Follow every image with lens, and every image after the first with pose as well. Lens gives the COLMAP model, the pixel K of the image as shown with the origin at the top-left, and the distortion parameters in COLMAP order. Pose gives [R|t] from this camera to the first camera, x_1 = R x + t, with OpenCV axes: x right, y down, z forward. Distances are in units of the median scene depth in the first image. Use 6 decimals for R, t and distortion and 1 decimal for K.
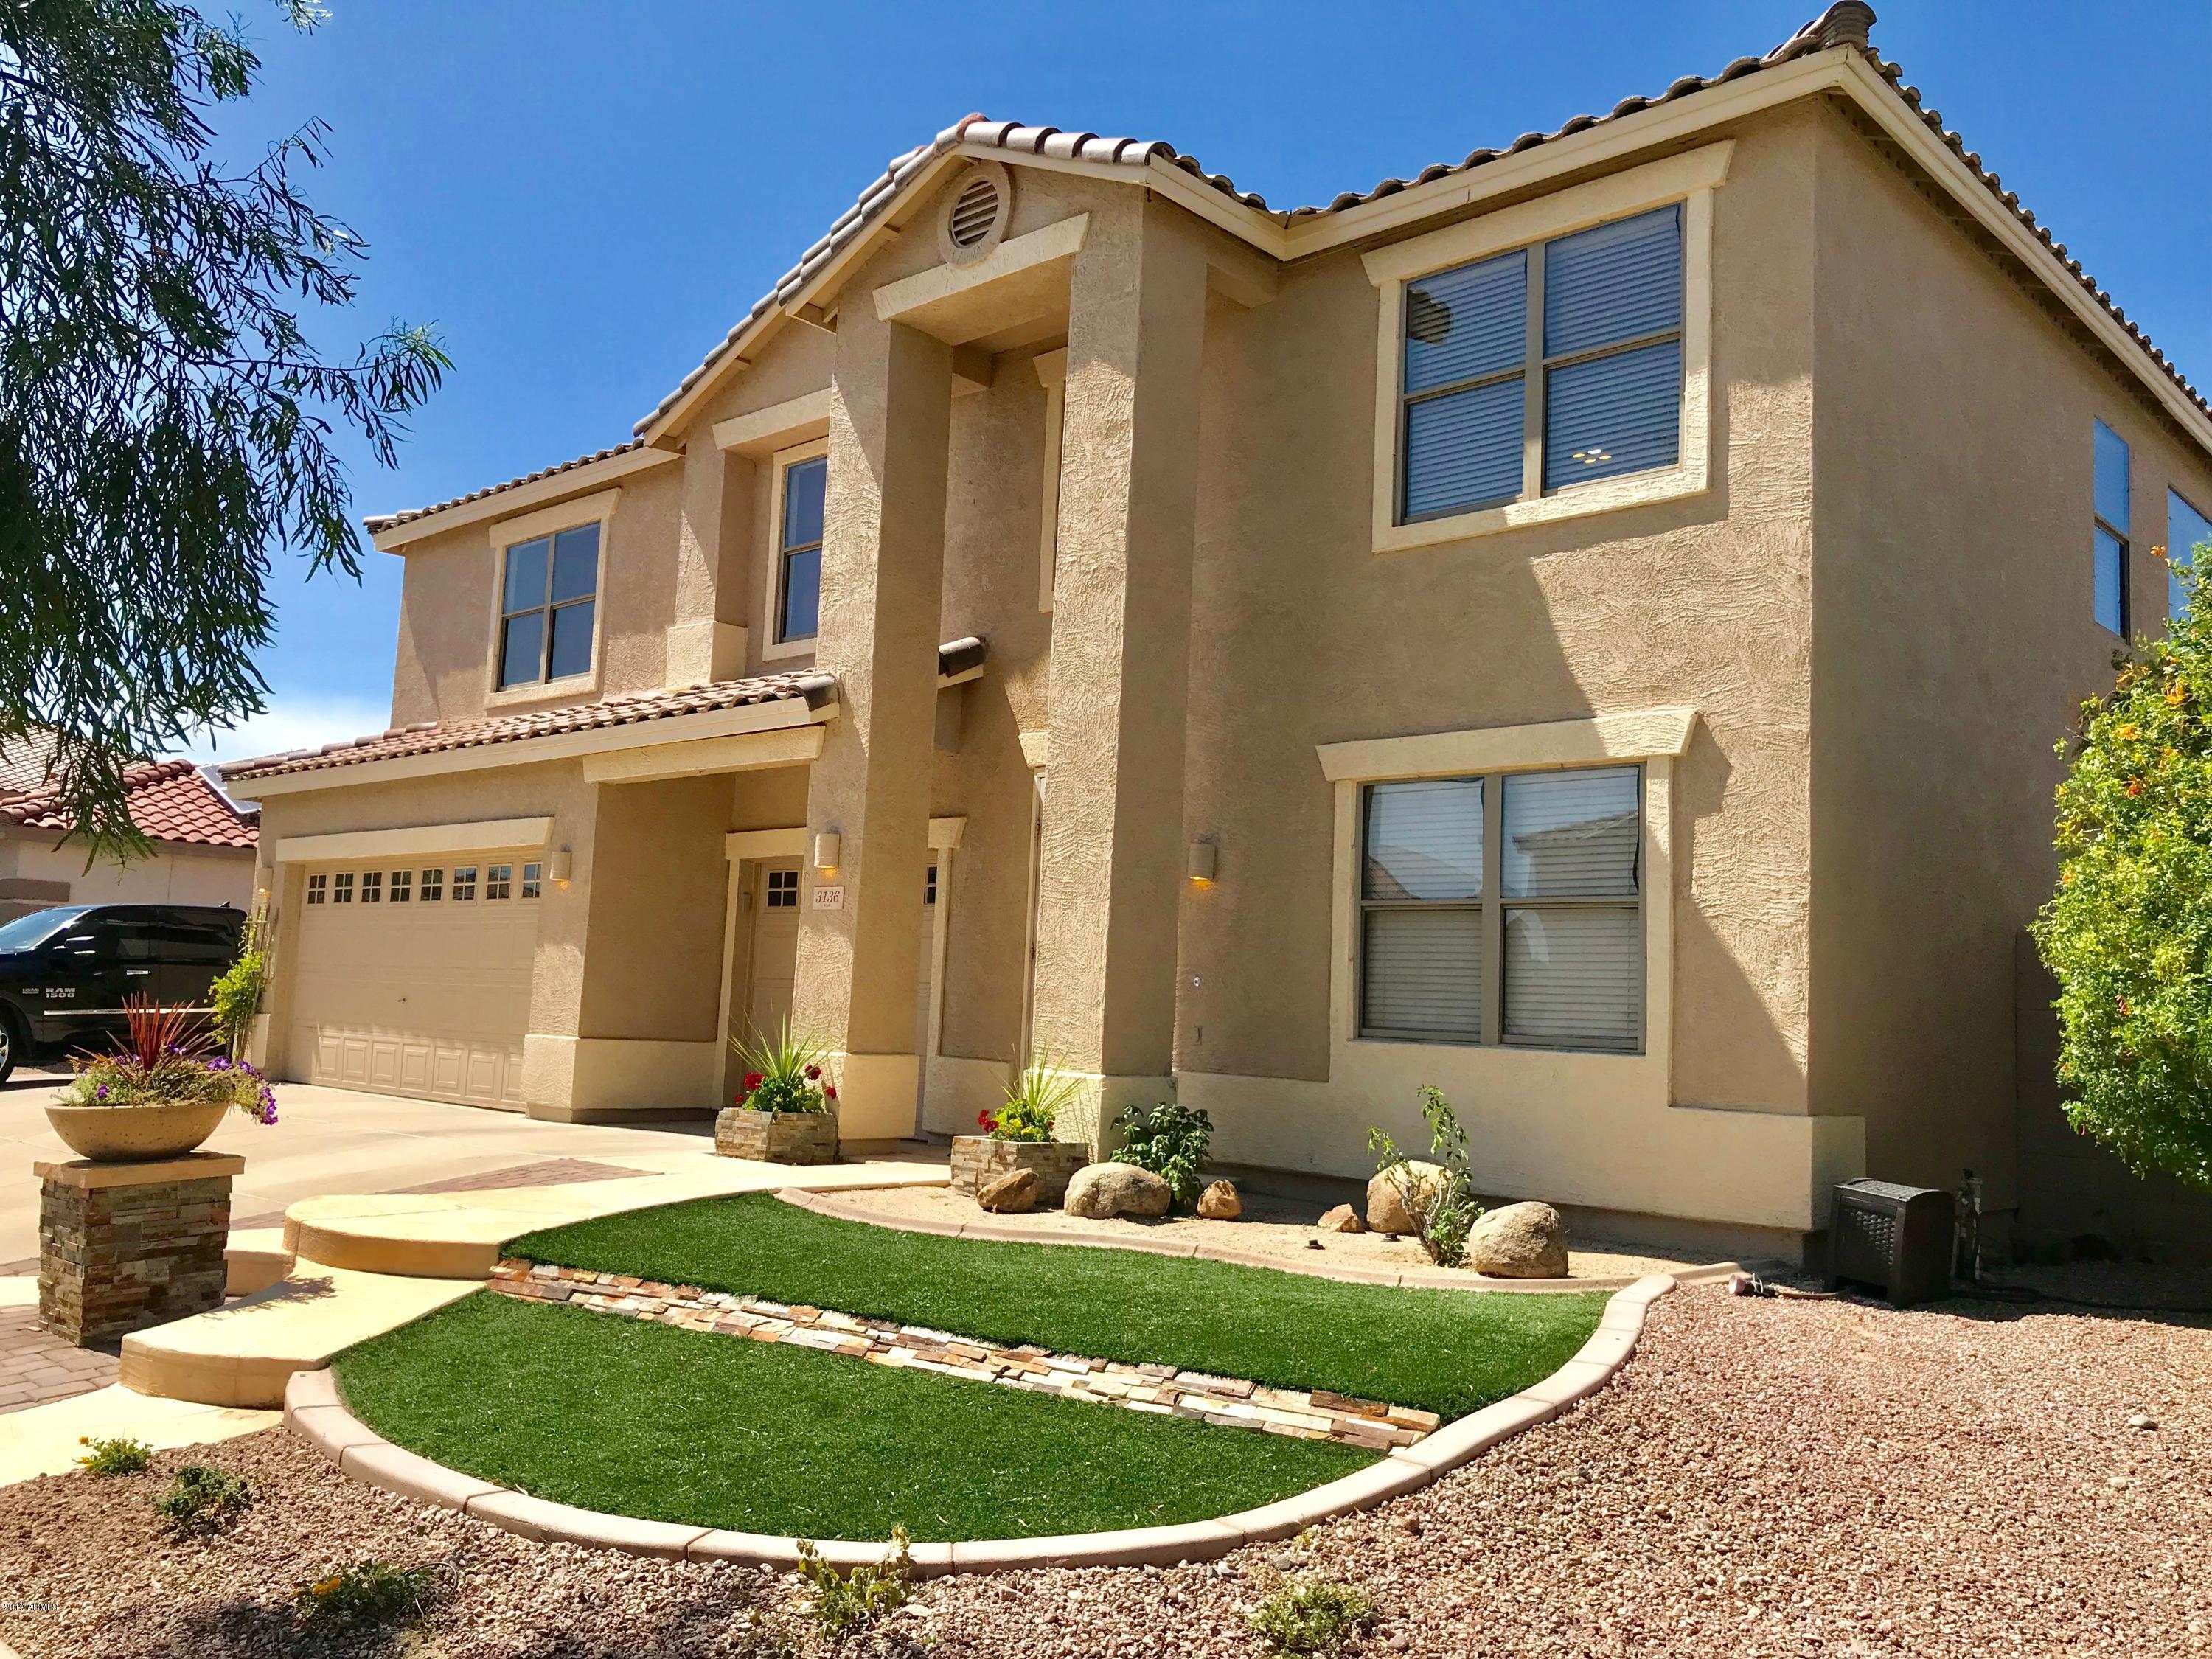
lens RADIAL K [[1841.0, 0, 1106.9], [0, 1841.0, 825.2], [0, 0, 1]] dist [0.015679, 0.000017]
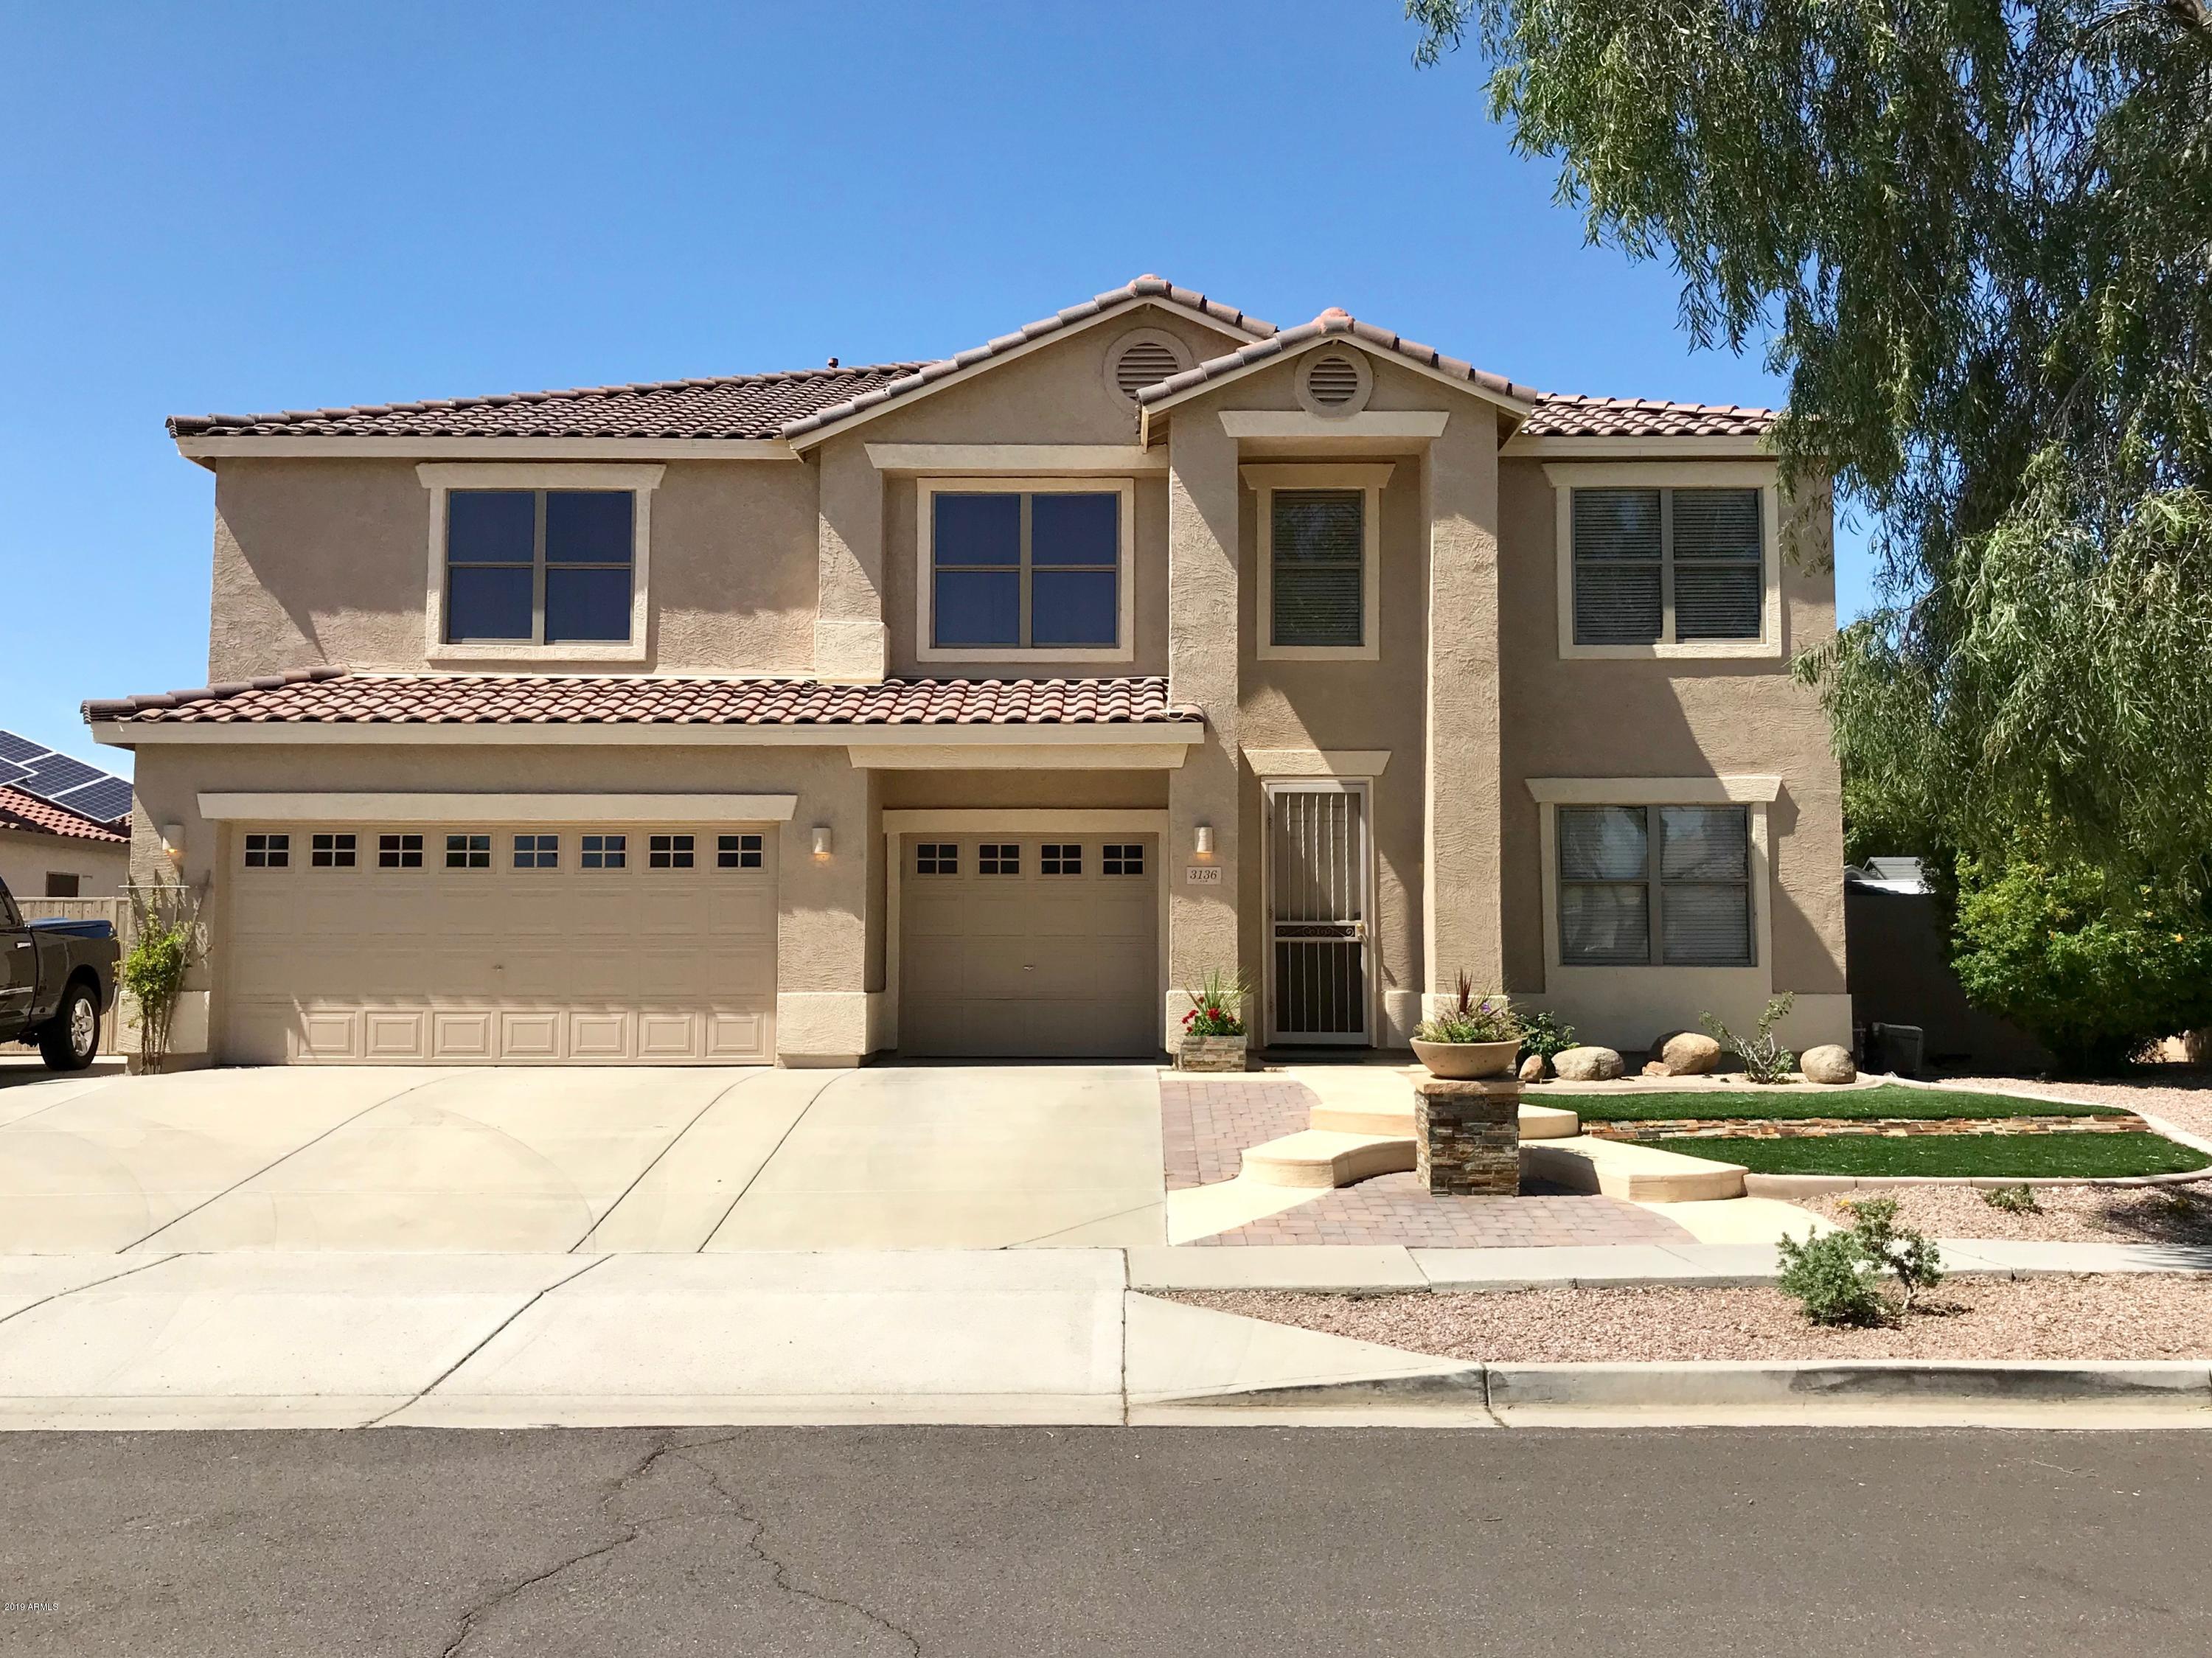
lens RADIAL K [[2035.5, 0, 1106.8], [0, 2035.5, 830.6], [0, 0, 1]] dist [0.022883, 0.000000]
pose [[0.725592, 0.006775, 0.688092, -1.219177], [-0.042788, 0.998461, 0.035290, -0.041572], [-0.686794, -0.055048, 0.724765, -0.009159]]
